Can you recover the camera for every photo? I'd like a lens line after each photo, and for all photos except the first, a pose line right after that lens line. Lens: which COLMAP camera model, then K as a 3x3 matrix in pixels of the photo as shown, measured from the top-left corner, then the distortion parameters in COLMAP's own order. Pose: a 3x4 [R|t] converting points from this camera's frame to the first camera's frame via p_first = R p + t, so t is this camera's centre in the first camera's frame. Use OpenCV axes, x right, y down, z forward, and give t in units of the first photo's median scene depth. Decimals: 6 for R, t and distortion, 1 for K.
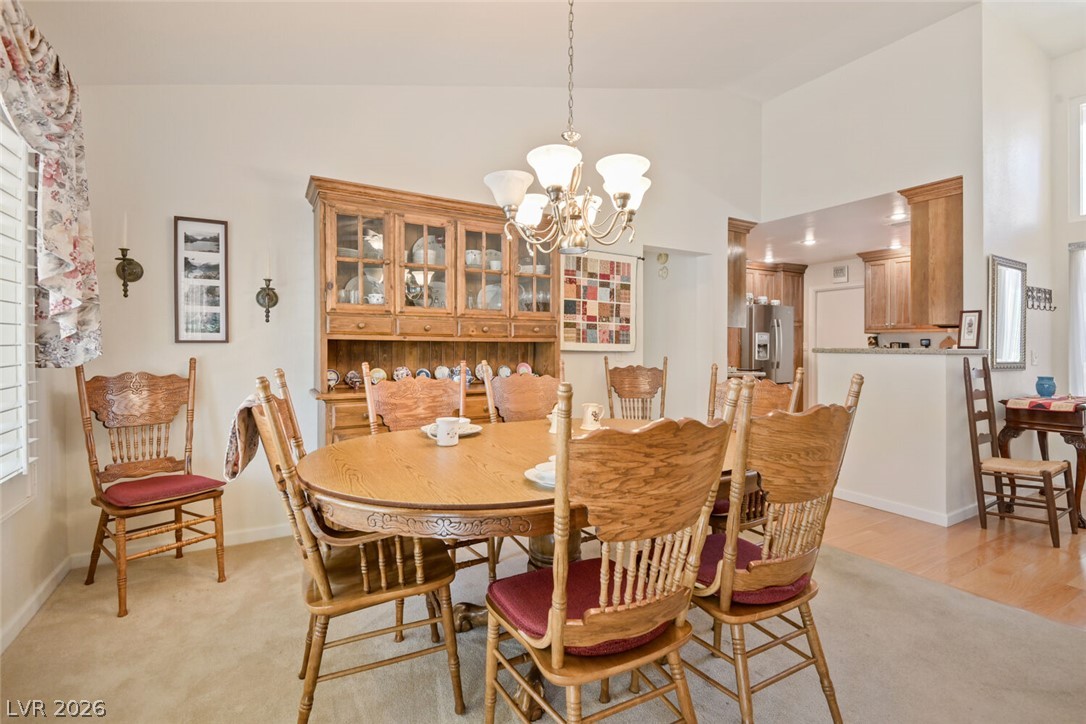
lens RADIAL K [[521.0, 0, 529.2], [0, 521.0, 342.4], [0, 0, 1]] dist [0.019882, -0.012709]
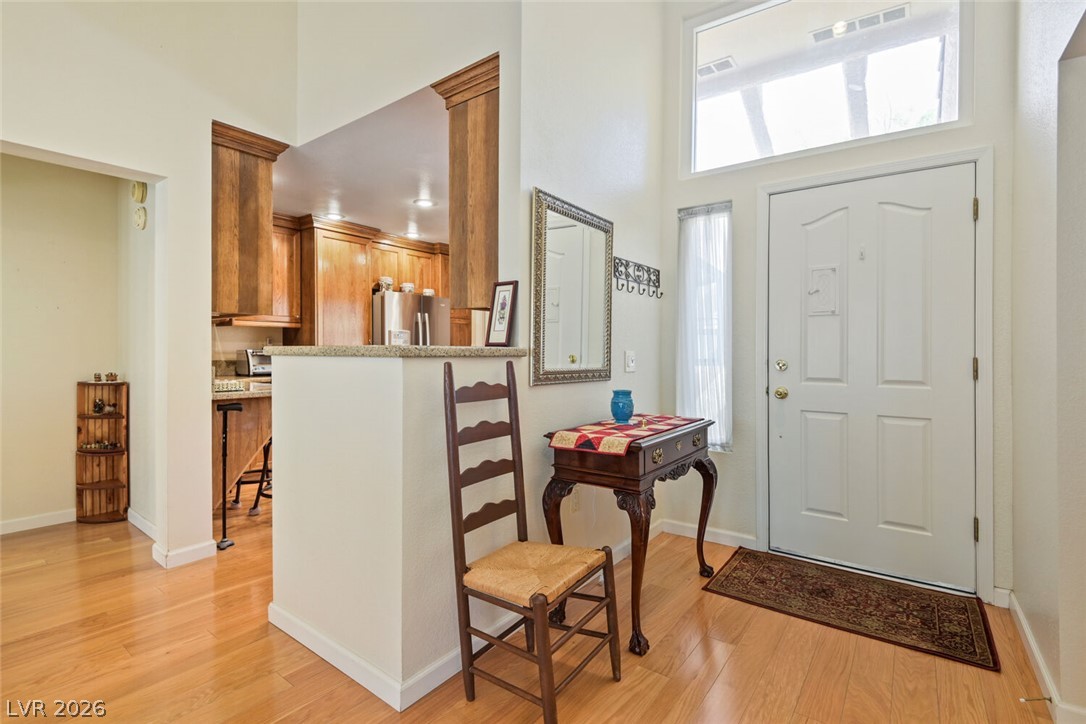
lens RADIAL K [[521.0, 0, 529.2], [0, 521.0, 342.4], [0, 0, 1]] dist [0.019882, -0.012709]
pose [[0.931396, 0.005932, 0.363960, 0.621579], [-0.001725, 0.999928, -0.011882, 0.013052], [-0.364004, 0.010439, 0.931339, 0.426825]]
